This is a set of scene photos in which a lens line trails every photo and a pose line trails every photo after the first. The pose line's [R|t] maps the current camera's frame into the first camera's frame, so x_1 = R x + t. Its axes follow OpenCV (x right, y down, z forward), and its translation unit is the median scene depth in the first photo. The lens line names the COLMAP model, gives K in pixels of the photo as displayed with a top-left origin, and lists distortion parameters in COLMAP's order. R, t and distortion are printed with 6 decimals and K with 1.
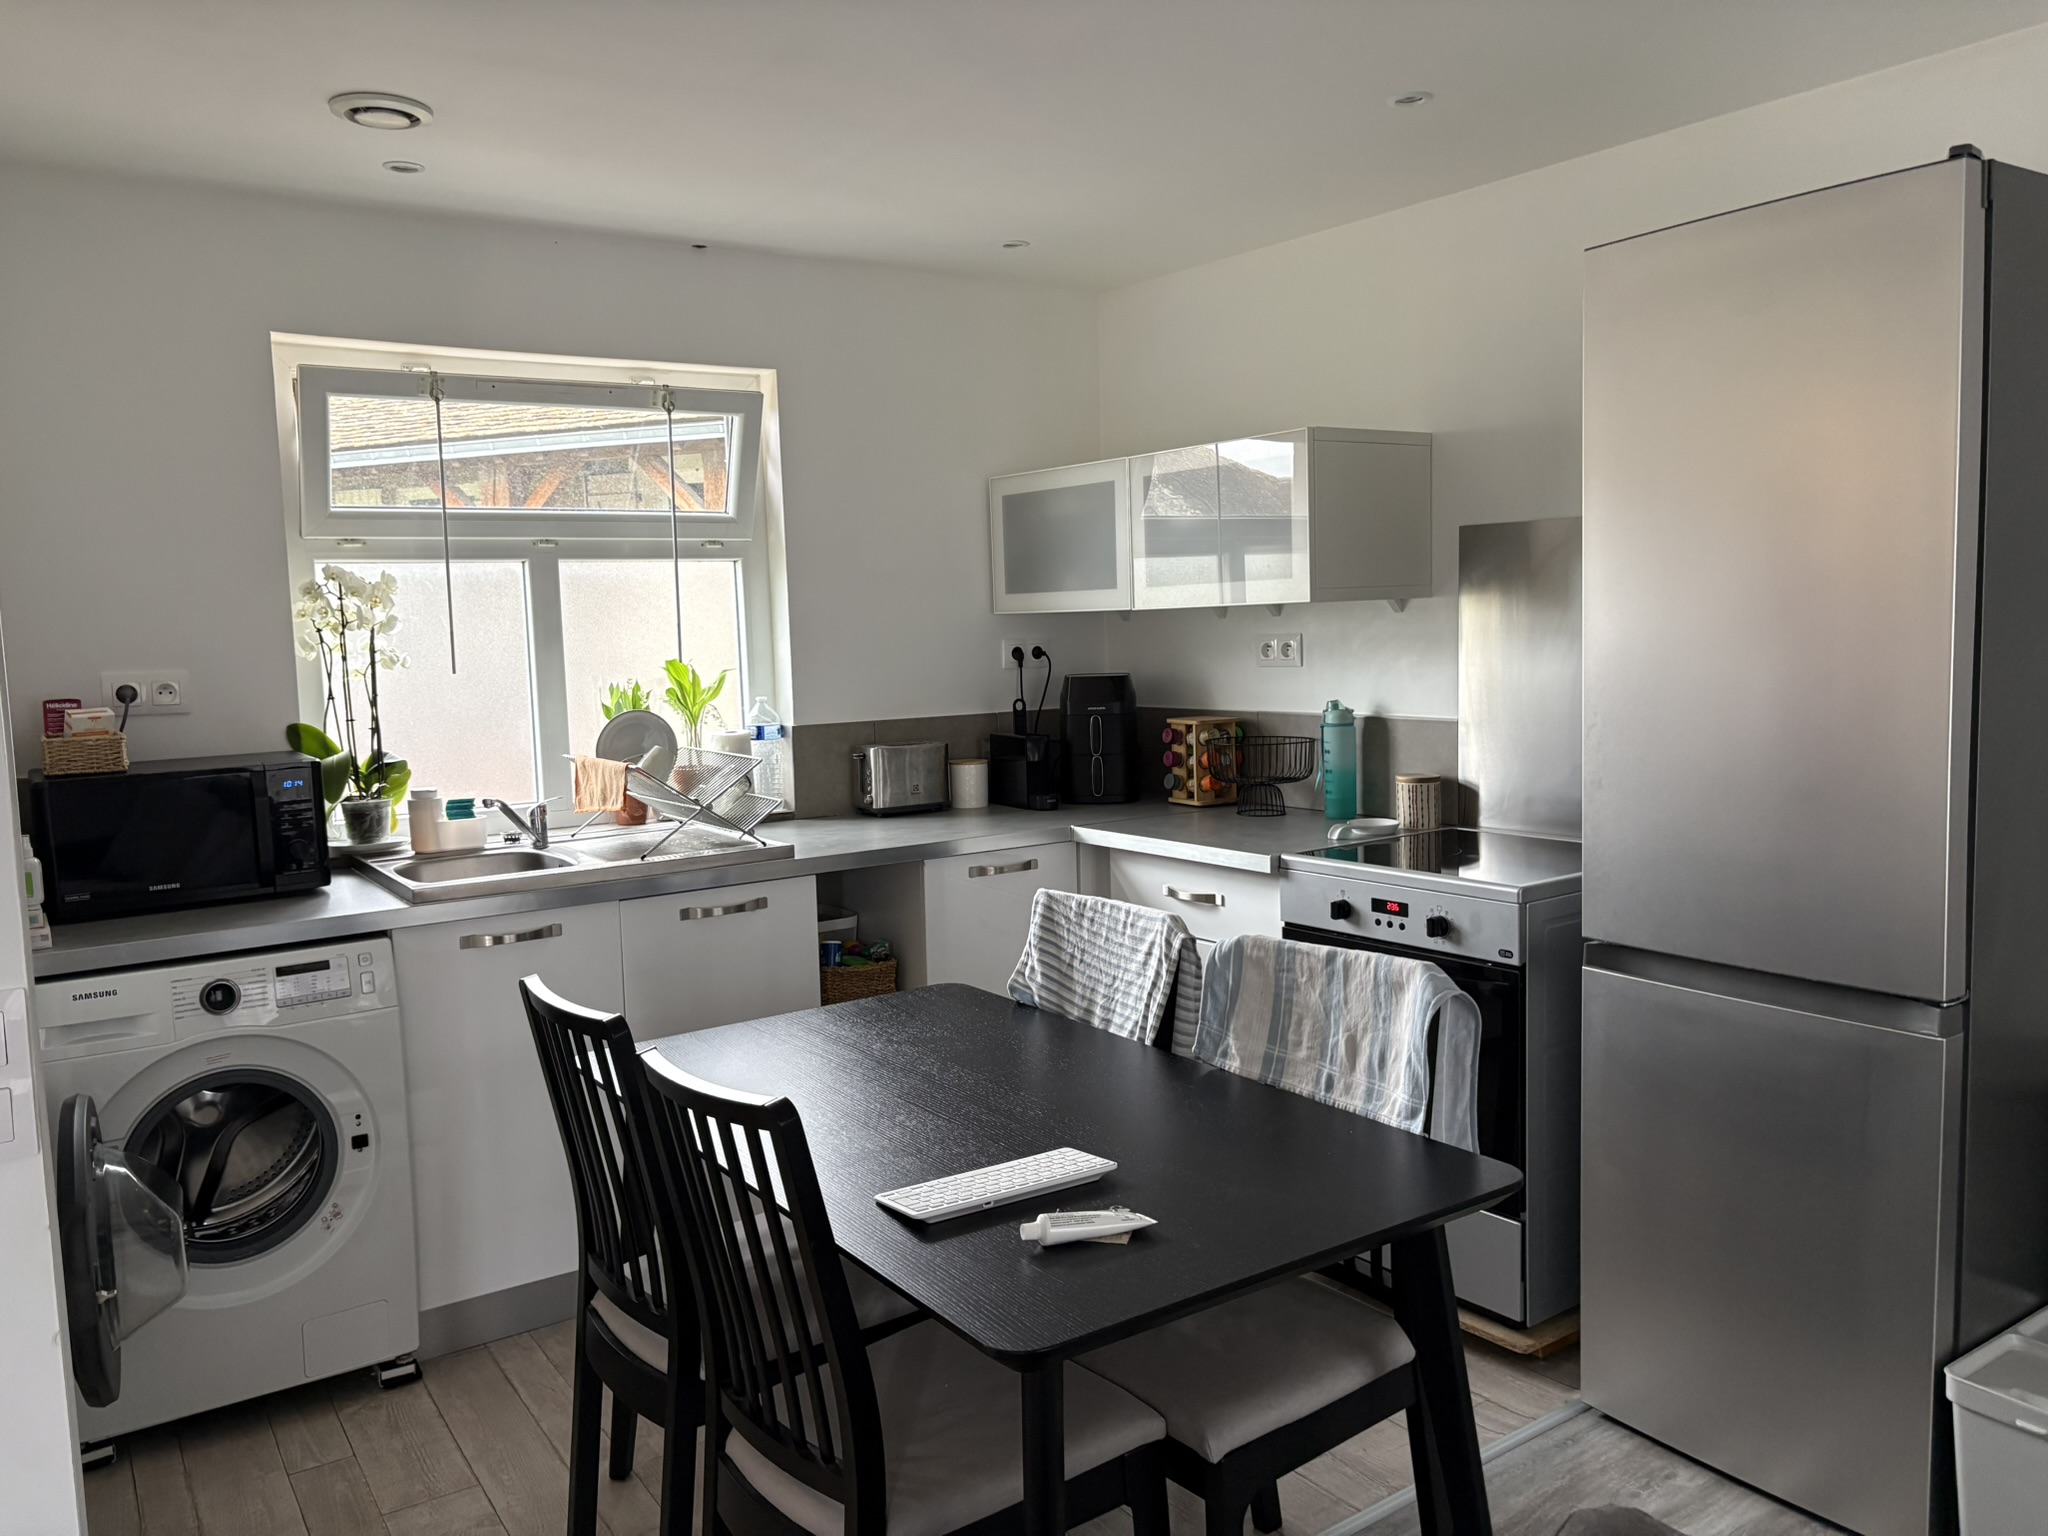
lens RADIAL K [[1553.1, 0, 1024.0], [0, 1553.1, 768.0], [0, 0, 1]] dist [0.021670, -0.005066]
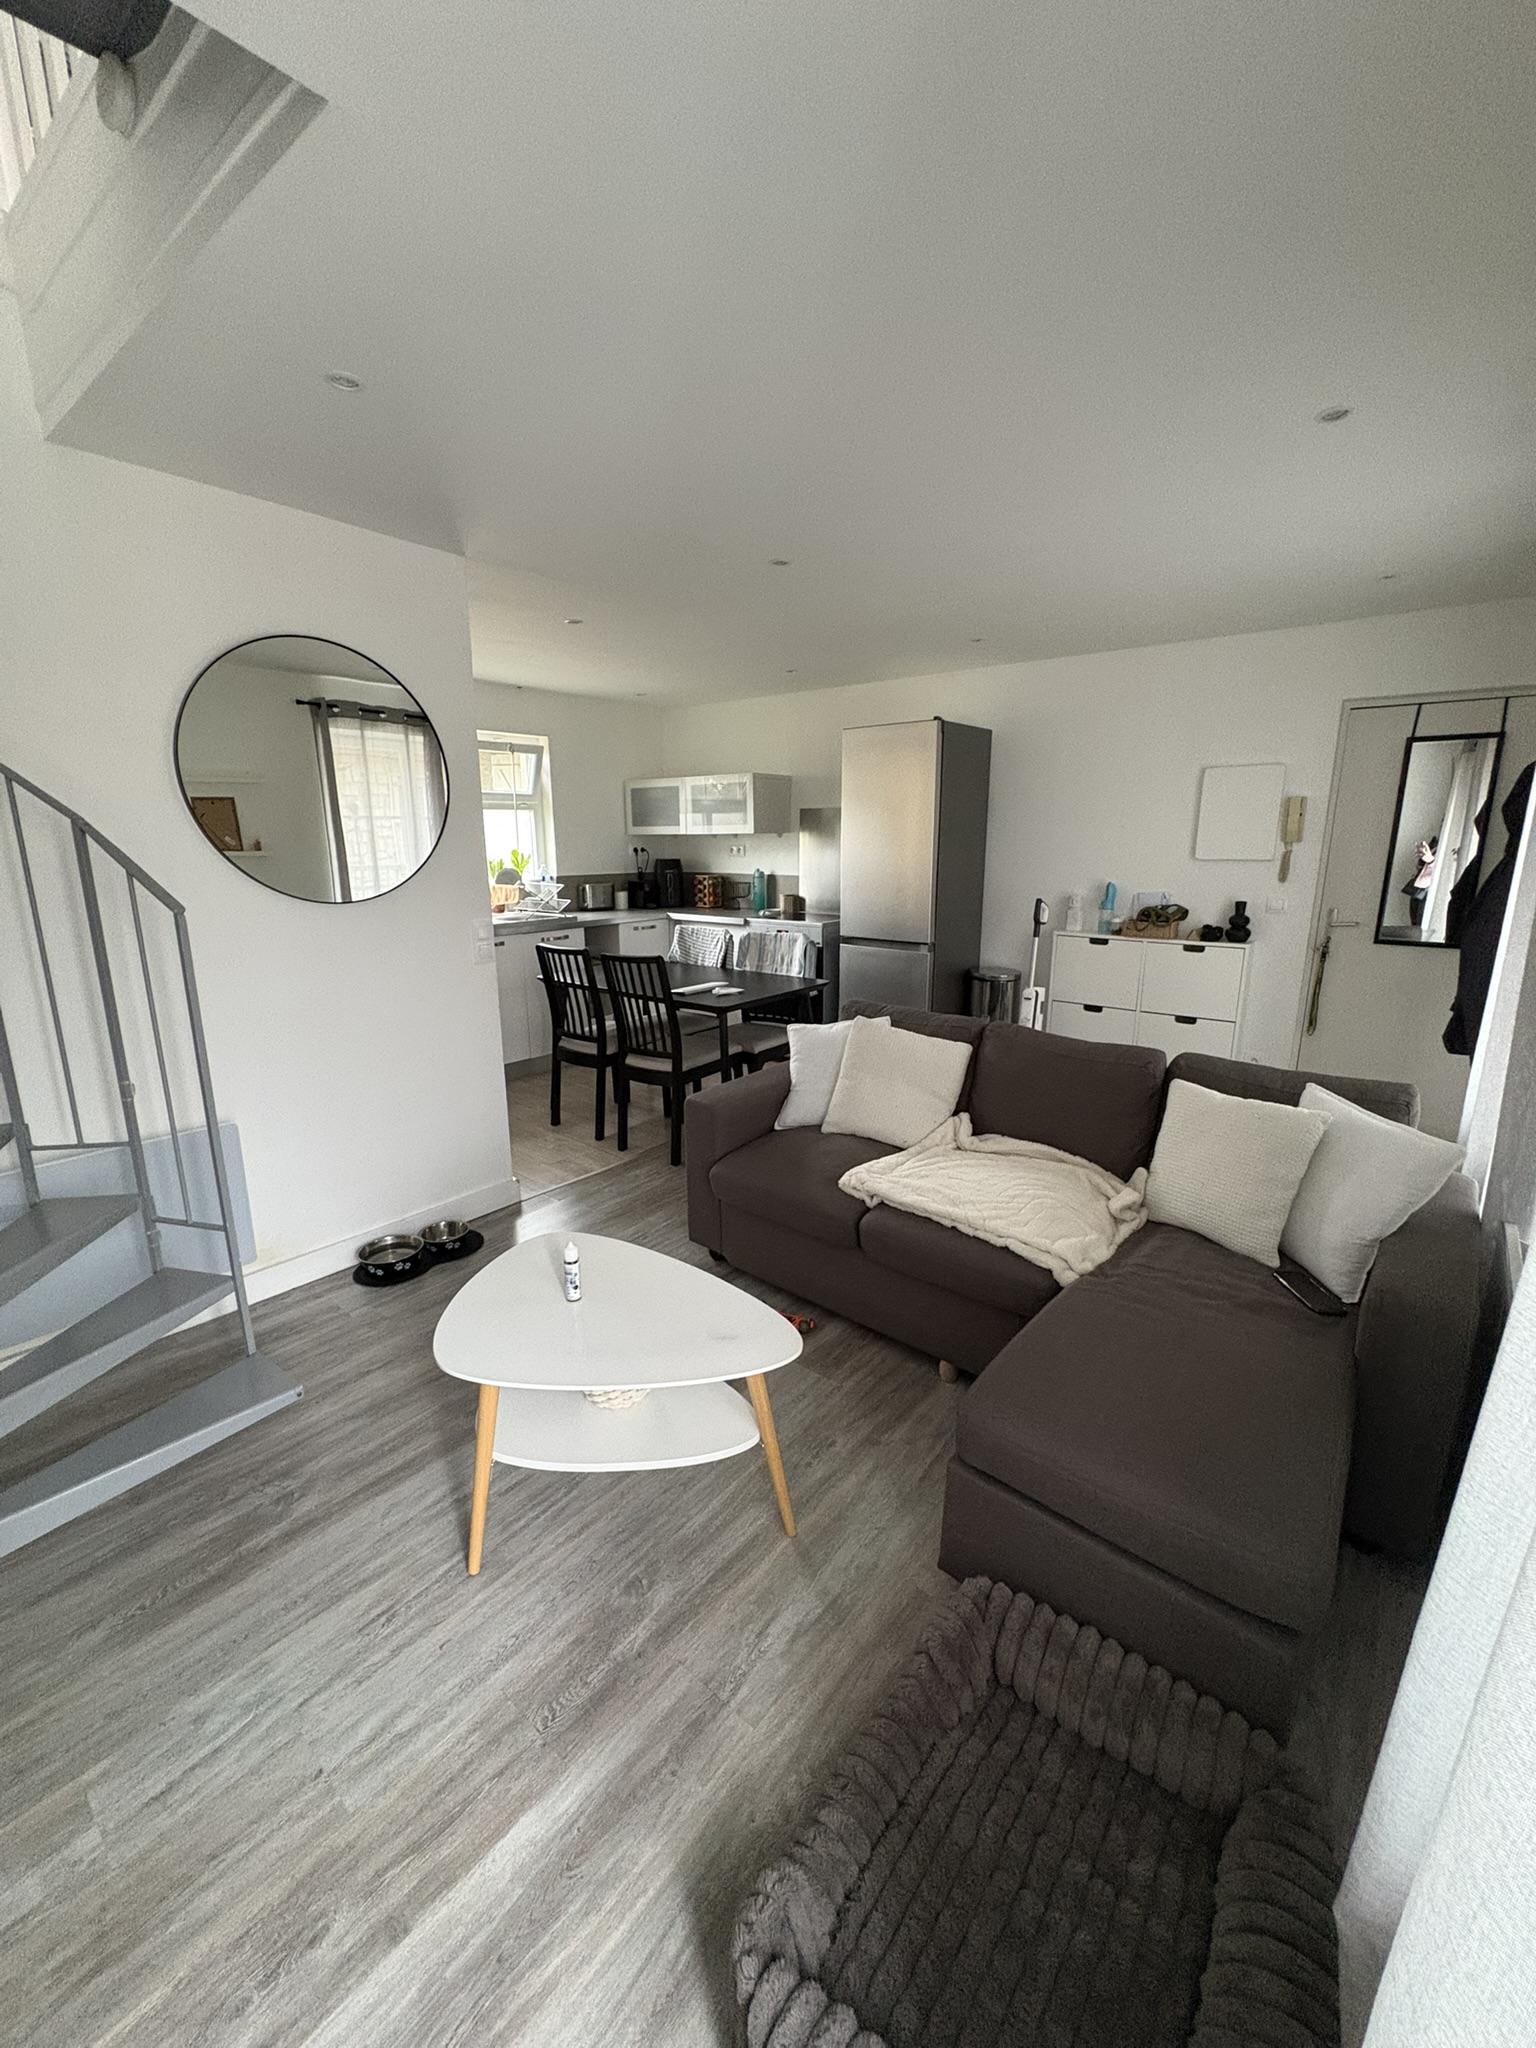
lens RADIAL K [[812.2, 0, 766.5], [0, 812.2, 1026.0], [0, 0, 1]] dist [0.001020, -0.000054]
pose [[0.964011, -0.036360, 0.263365, -0.191563], [0.001722, 0.991437, 0.130574, 0.049241], [-0.265857, -0.125421, 0.955819, -0.479627]]
